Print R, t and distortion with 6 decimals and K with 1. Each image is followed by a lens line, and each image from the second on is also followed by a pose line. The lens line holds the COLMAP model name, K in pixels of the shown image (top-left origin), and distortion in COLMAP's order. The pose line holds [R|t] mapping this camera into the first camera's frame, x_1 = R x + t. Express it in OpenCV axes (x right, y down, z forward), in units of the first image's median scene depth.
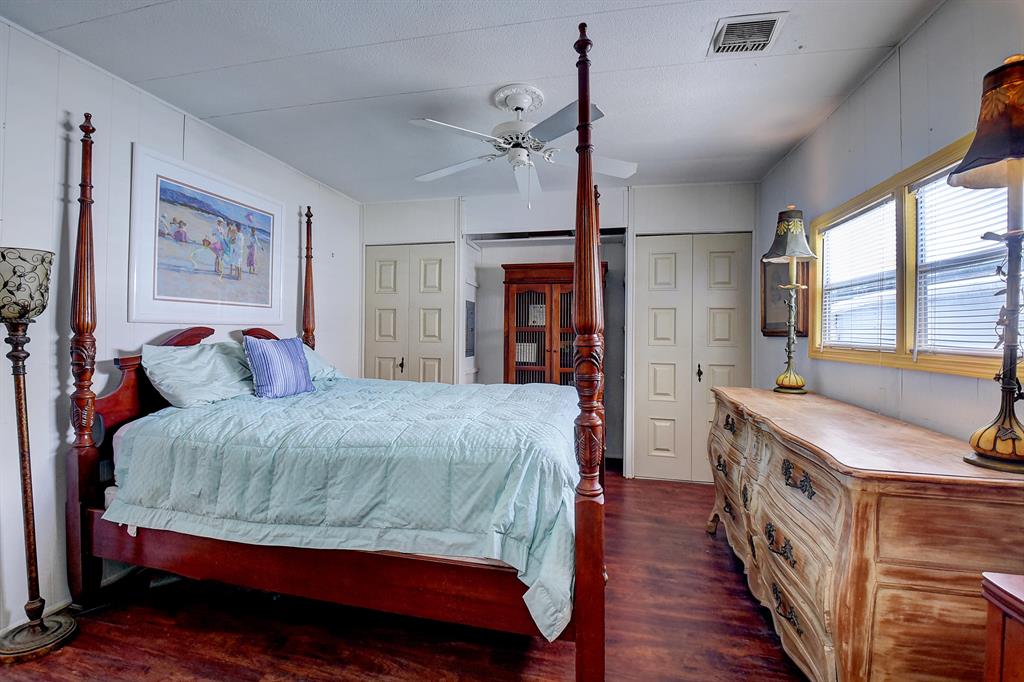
lens RADIAL K [[449.6, 0, 508.3], [0, 449.6, 329.7], [0, 0, 1]] dist [0.022020, -0.034811]
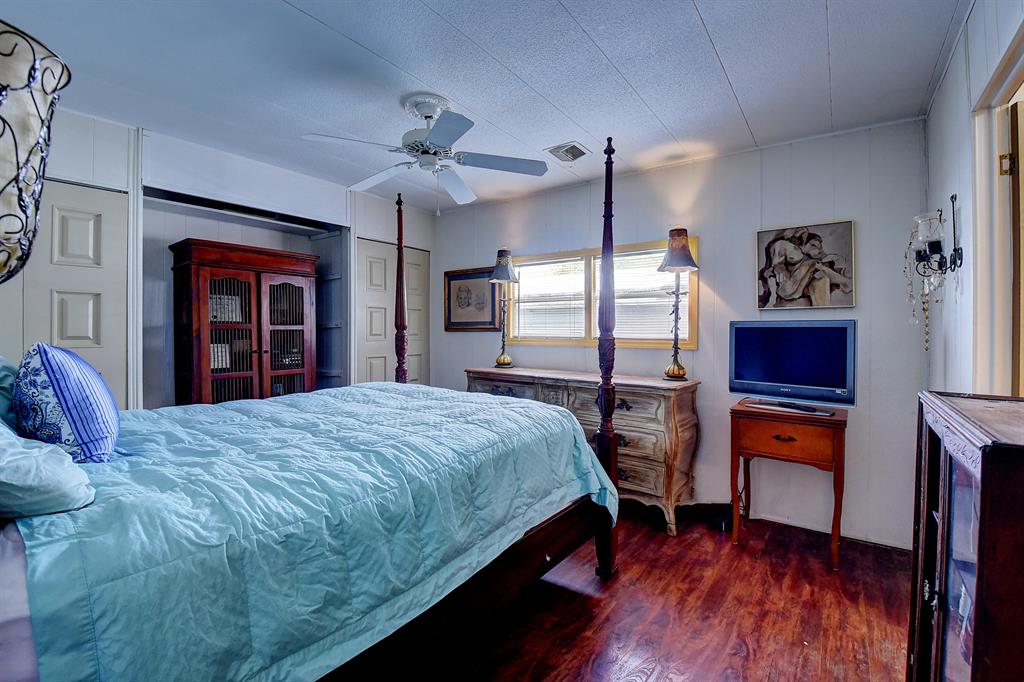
lens RADIAL K [[449.6, 0, 508.3], [0, 449.6, 329.7], [0, 0, 1]] dist [0.022020, -0.034811]
pose [[0.403486, -0.009287, 0.914939, -0.780131], [-0.003660, 0.999924, 0.011764, -0.009397], [-0.914979, -0.008095, 0.403421, 0.362187]]
